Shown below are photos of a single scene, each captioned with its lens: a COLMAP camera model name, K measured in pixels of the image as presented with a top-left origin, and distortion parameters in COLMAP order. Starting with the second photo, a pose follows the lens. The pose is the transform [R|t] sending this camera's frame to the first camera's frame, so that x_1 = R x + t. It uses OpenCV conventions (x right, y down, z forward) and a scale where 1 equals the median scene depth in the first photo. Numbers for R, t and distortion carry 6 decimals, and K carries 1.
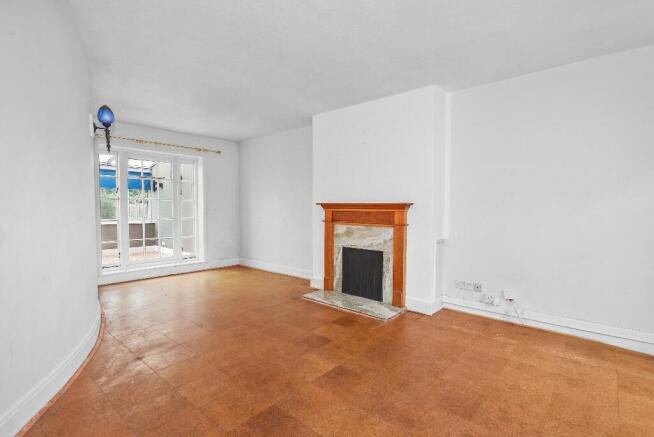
lens RADIAL K [[310.3, 0, 326.8], [0, 310.3, 219.3], [0, 0, 1]] dist [-0.002105, -0.000256]
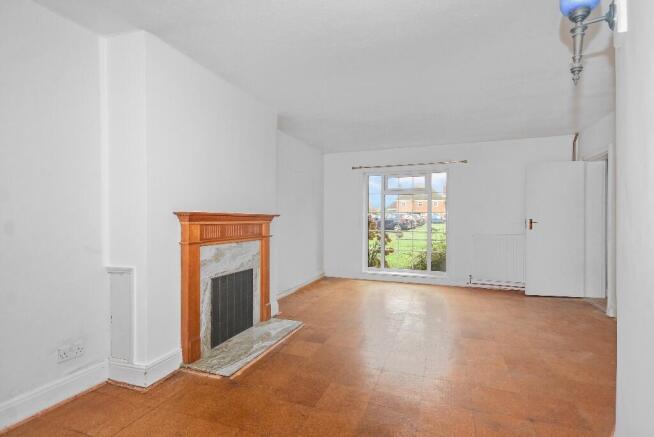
lens RADIAL K [[310.3, 0, 327.1], [0, 310.3, 218.4], [0, 0, 1]] dist [-0.002105, -0.000256]
pose [[-0.357779, -0.000183, 0.933806, -0.709433], [0.033182, 0.999366, 0.012910, -0.043649], [-0.933217, 0.035604, -0.357546, 1.080640]]
